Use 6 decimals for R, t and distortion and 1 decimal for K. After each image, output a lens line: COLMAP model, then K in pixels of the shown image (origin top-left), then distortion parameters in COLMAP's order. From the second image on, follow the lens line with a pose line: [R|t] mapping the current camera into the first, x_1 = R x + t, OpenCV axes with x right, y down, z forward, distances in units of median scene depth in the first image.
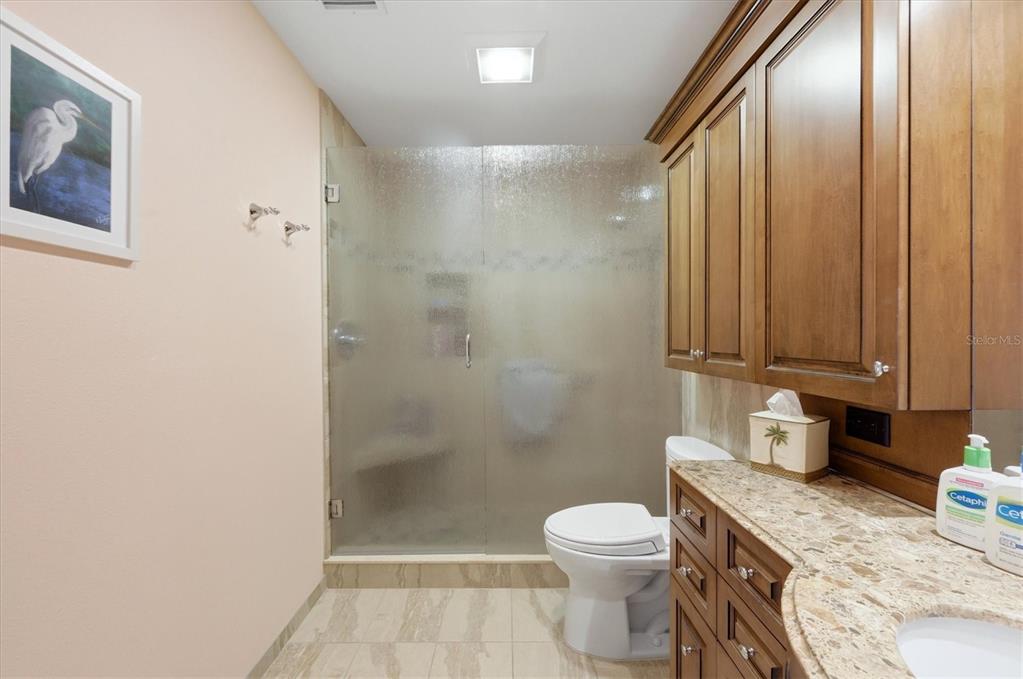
lens RADIAL K [[424.0, 0, 511.5], [0, 424.0, 339.5], [0, 0, 1]] dist [0.001462, -0.000104]
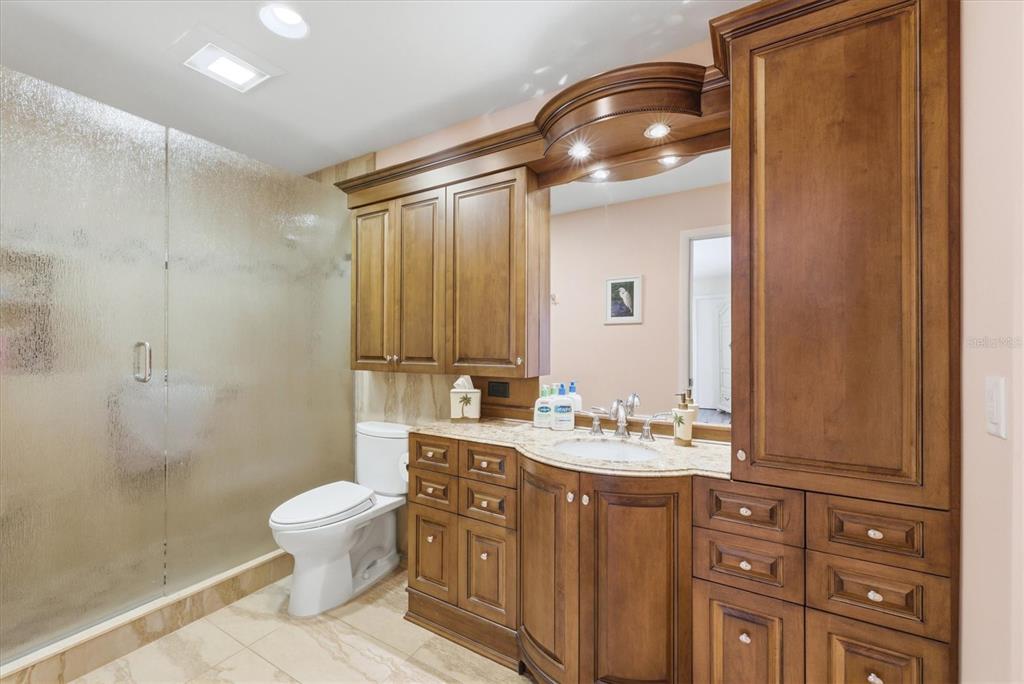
lens RADIAL K [[424.4, 0, 512.0], [0, 424.4, 342.0], [0, 0, 1]] dist [0.001462, -0.000104]
pose [[0.497974, 0.012124, 0.867107, -0.730296], [-0.000553, 0.999906, -0.013664, -0.002018], [-0.867192, 0.006324, 0.497934, -0.074536]]
